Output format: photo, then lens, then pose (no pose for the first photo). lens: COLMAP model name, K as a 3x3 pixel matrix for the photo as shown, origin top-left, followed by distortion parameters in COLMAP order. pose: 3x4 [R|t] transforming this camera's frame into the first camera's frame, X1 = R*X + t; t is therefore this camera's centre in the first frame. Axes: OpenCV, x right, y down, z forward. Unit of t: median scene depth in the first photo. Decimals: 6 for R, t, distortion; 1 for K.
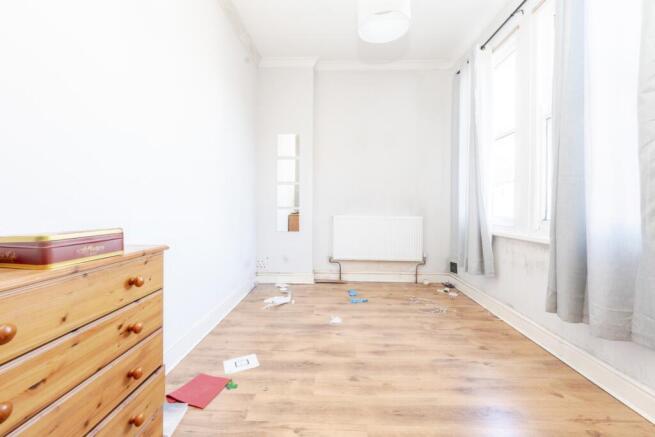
lens RADIAL K [[267.7, 0, 328.2], [0, 267.7, 212.8], [0, 0, 1]] dist [0.000789, -0.000110]
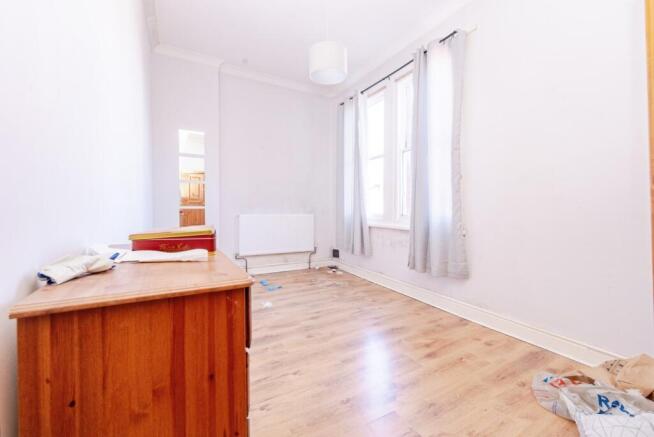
lens RADIAL K [[267.3, 0, 323.0], [0, 267.3, 216.0], [0, 0, 1]] dist [0.000789, -0.000110]
pose [[0.862925, -0.018389, 0.504998, -0.347986], [0.008936, 0.999737, 0.021135, -0.005144], [-0.505254, -0.013726, 0.862862, -0.120005]]
